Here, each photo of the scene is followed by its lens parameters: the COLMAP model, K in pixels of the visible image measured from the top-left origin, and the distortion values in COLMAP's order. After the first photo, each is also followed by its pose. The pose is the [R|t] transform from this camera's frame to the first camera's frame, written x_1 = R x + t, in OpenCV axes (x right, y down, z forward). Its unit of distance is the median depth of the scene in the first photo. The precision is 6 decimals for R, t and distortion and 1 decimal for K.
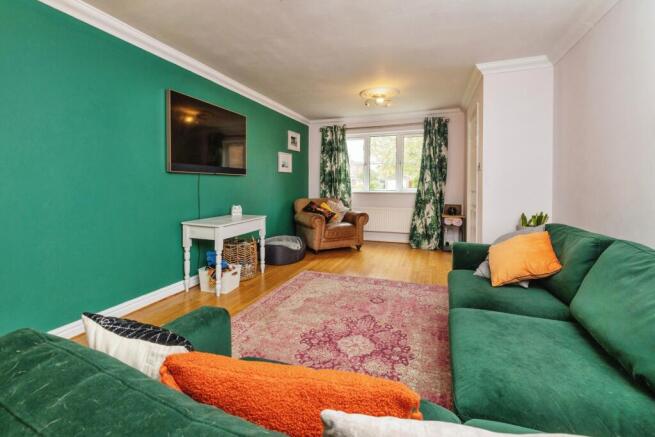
lens RADIAL K [[307.5, 0, 332.9], [0, 307.5, 189.0], [0, 0, 1]] dist [-0.002306, -0.000024]
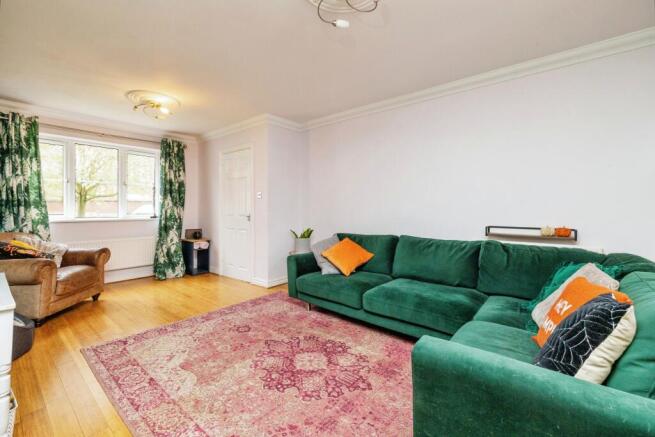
lens RADIAL K [[278.3, 0, 327.0], [0, 278.3, 213.1], [0, 0, 1]] dist [0.003294, 0.000779]
pose [[0.340442, -0.013798, 0.940164, -0.345615], [0.013642, 0.999860, 0.009734, -0.006049], [-0.940167, 0.009512, 0.340582, 0.261297]]
